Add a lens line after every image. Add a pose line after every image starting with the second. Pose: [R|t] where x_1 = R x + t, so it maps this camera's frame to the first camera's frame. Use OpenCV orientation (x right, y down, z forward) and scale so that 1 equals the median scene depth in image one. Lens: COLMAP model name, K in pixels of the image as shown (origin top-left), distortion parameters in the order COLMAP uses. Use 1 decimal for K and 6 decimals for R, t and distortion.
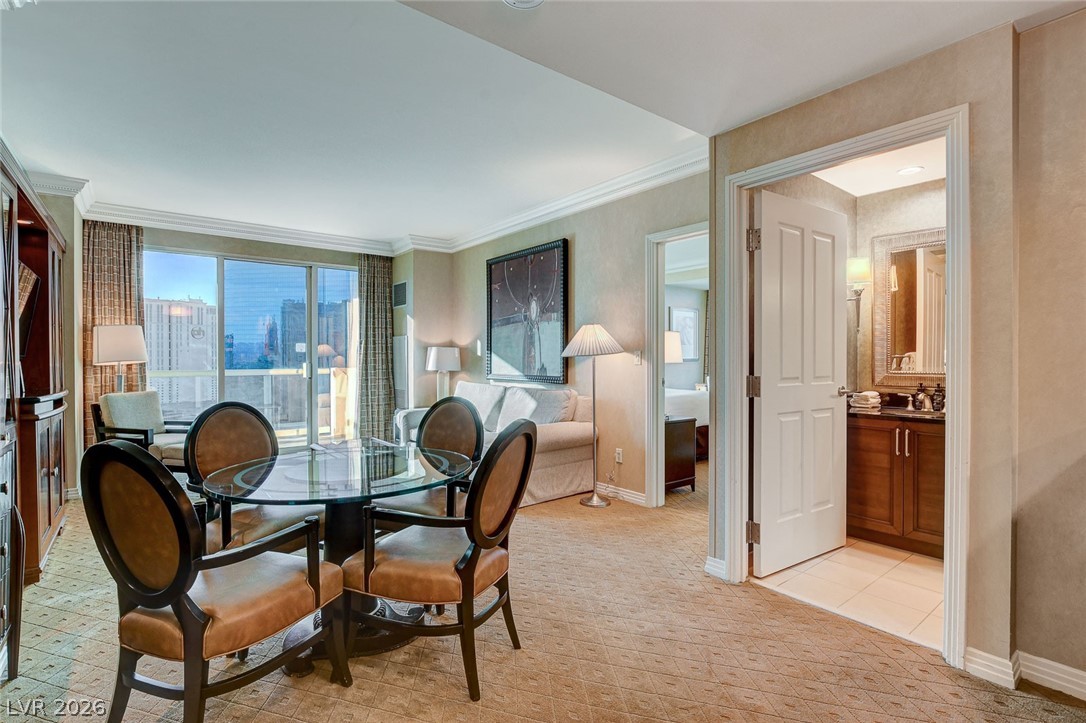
lens RADIAL K [[513.2, 0, 543.0], [0, 513.2, 361.5], [0, 0, 1]] dist [-0.000450, -0.000050]
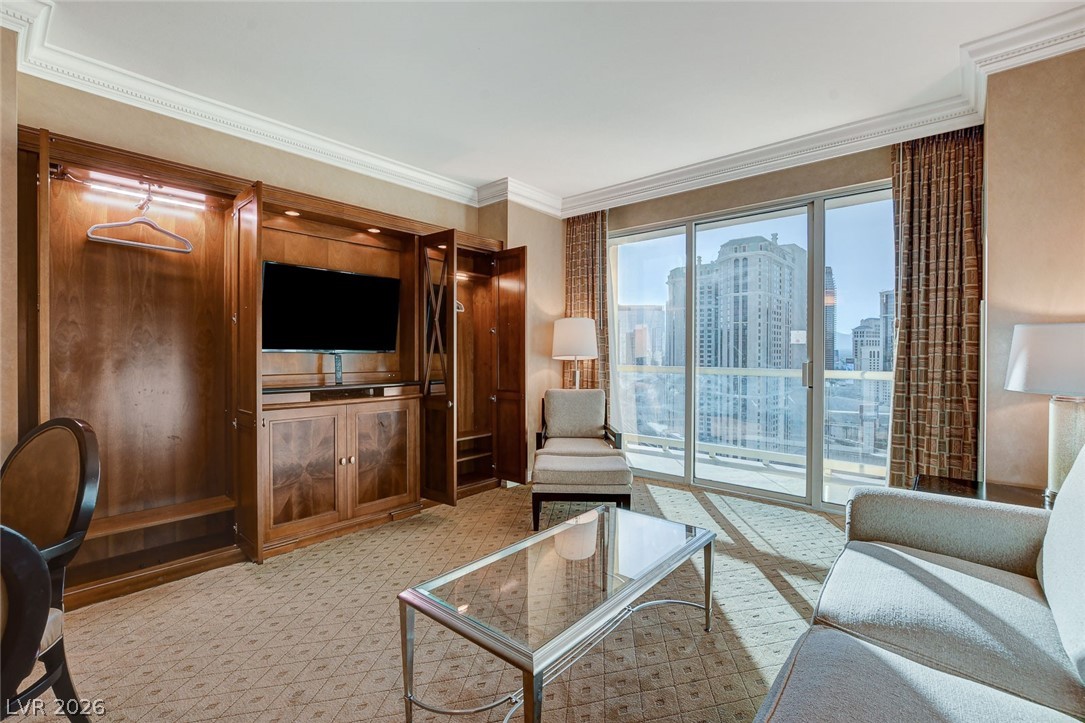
lens RADIAL K [[476.6, 0, 542.5], [0, 476.6, 361.5], [0, 0, 1]] dist [-0.024959, 0.000029]
pose [[0.182579, 0.021515, -0.982956, 0.034379], [-0.011685, 0.999737, 0.019712, -0.005402], [0.983122, 0.007887, 0.182783, 0.590921]]
